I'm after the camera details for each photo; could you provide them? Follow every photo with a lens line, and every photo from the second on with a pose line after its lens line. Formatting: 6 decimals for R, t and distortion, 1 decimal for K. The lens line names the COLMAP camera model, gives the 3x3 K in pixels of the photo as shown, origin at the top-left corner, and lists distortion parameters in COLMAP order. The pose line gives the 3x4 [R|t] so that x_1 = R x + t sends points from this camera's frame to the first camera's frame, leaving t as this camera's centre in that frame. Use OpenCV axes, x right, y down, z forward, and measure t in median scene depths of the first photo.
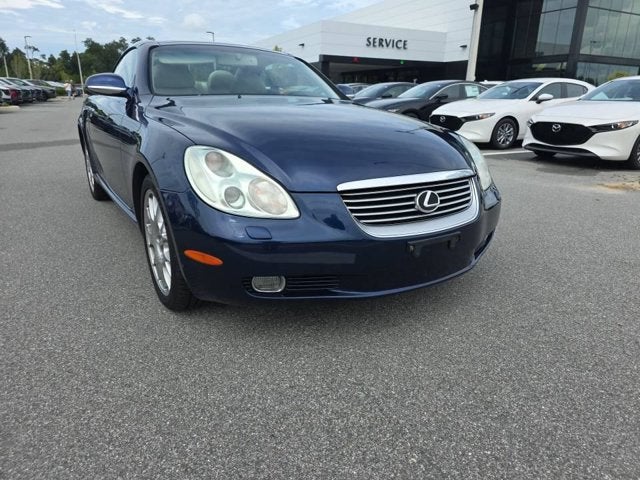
lens RADIAL K [[433.3, 0, 319.1], [0, 433.3, 238.8], [0, 0, 1]] dist [0.050900, -0.047733]
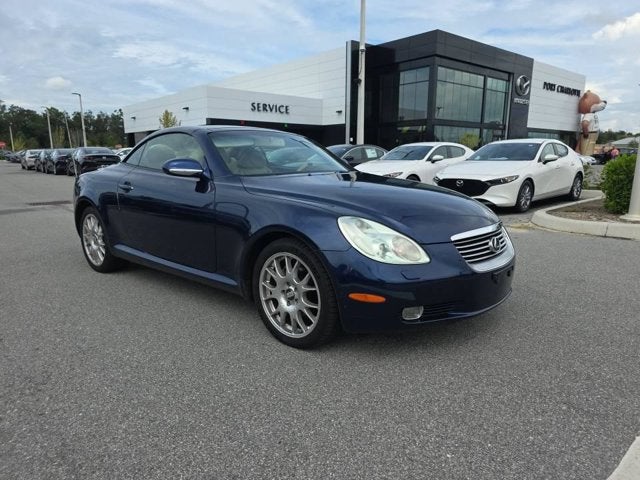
lens RADIAL K [[433.3, 0, 314.7], [0, 433.3, 250.7], [0, 0, 1]] dist [0.050900, -0.047733]
pose [[0.964009, -0.077563, 0.254305, -0.179779], [0.102389, 0.991032, -0.085865, -0.000764], [-0.245364, 0.108812, 0.963305, -0.062178]]
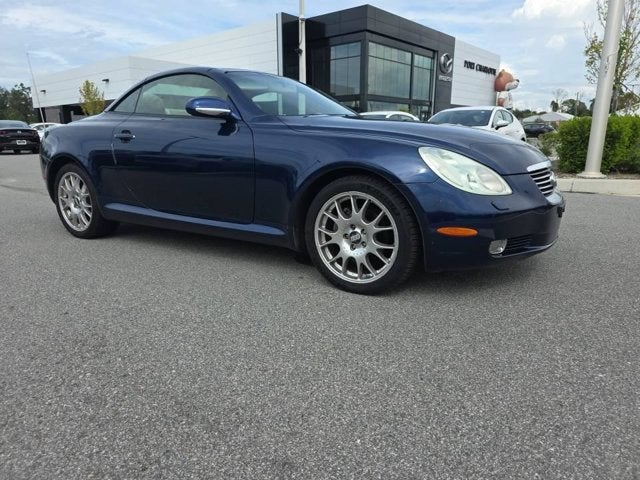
lens RADIAL K [[433.3, 0, 307.3], [0, 433.3, 244.5], [0, 0, 1]] dist [0.050900, -0.047733]
pose [[0.912781, -0.124455, 0.389026, -0.277826], [0.149985, 0.988039, -0.035826, 0.014370], [-0.379914, 0.091049, 0.920530, 0.002198]]
